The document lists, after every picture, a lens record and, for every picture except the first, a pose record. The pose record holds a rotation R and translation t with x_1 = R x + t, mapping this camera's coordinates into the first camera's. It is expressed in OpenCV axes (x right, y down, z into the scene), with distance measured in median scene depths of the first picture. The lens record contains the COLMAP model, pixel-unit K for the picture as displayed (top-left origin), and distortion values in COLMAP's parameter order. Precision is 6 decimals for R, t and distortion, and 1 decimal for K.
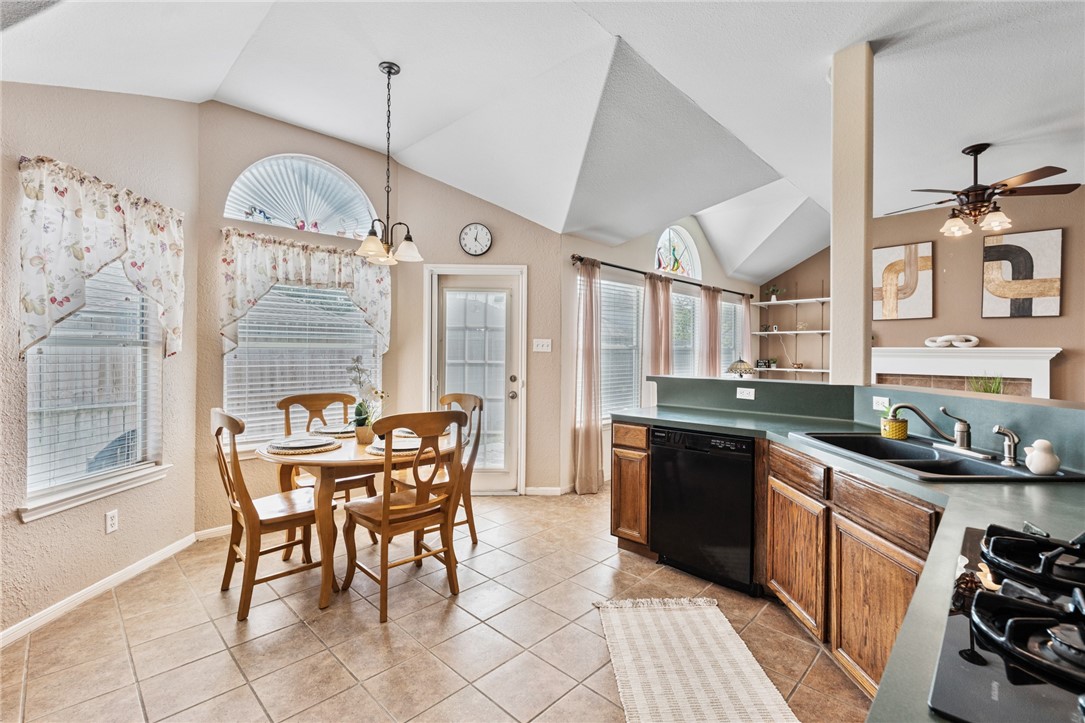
lens RADIAL K [[483.1, 0, 544.9], [0, 483.1, 351.5], [0, 0, 1]] dist [-0.005708, 0.002676]
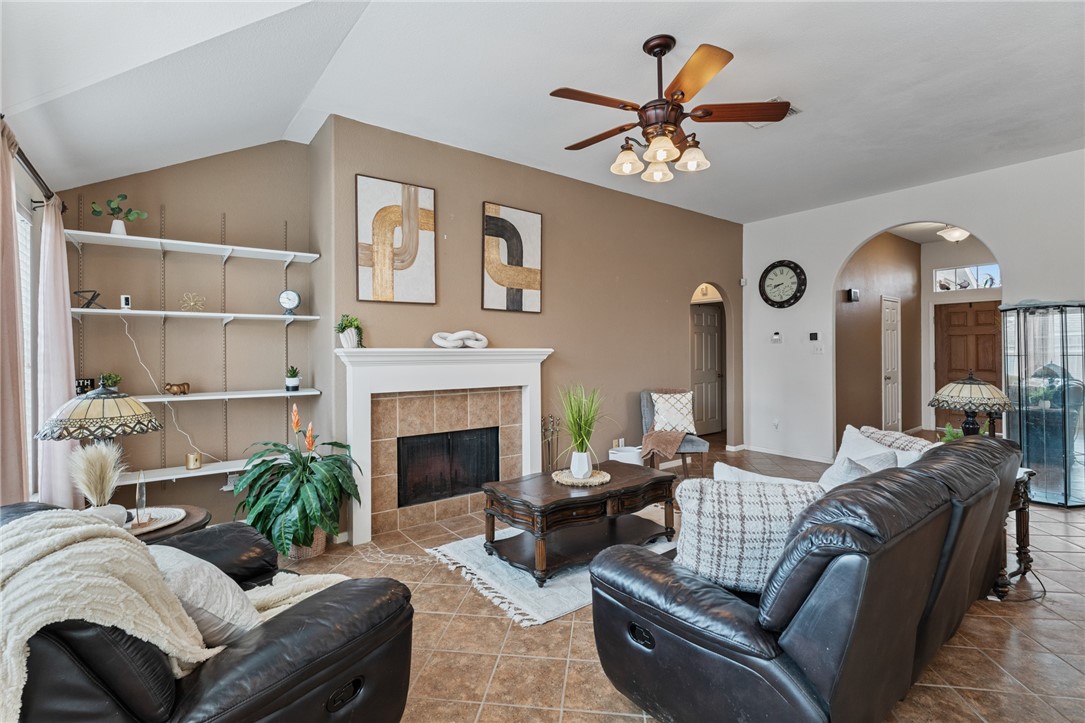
lens RADIAL K [[483.1, 0, 535.7], [0, 483.1, 351.3], [0, 0, 1]] dist [-0.005708, 0.002676]
pose [[0.152445, -0.013861, 0.988215, 0.176177], [0.004947, 0.999900, 0.013262, -0.013535], [-0.988300, 0.002867, 0.152499, 0.829866]]
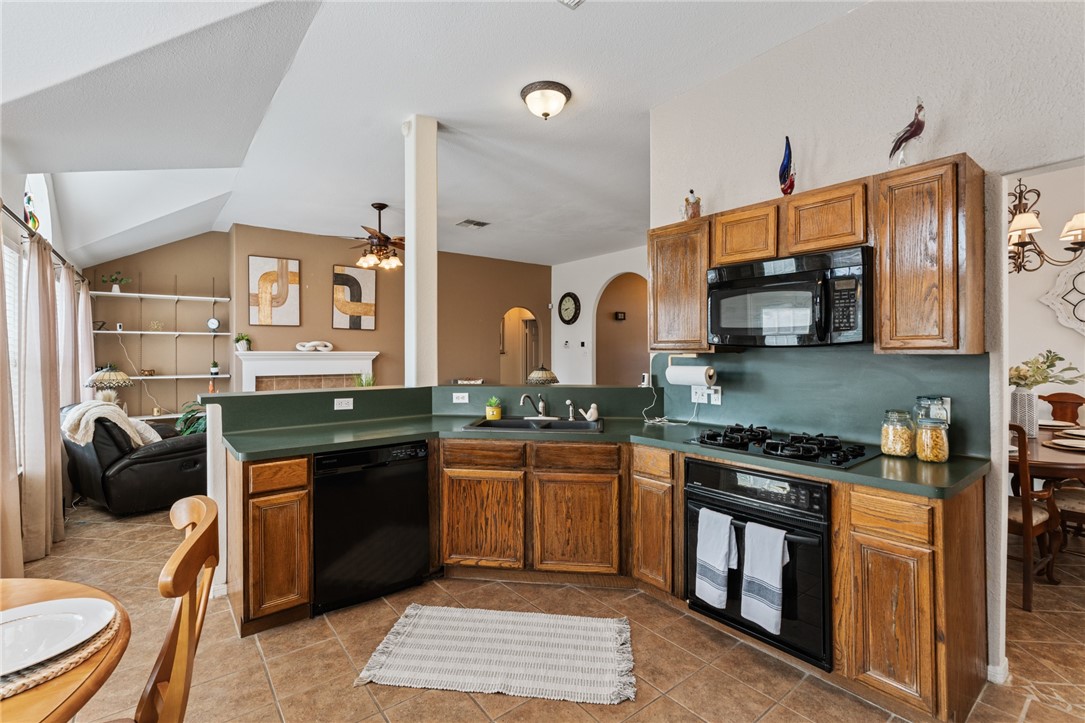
lens RADIAL K [[483.1, 0, 543.6], [0, 483.1, 352.5], [0, 0, 1]] dist [-0.005708, 0.002676]
pose [[0.137556, -0.008645, 0.990456, -0.299180], [0.002711, 0.999961, 0.008351, -0.014734], [-0.990490, 0.001537, 0.137575, 0.275694]]
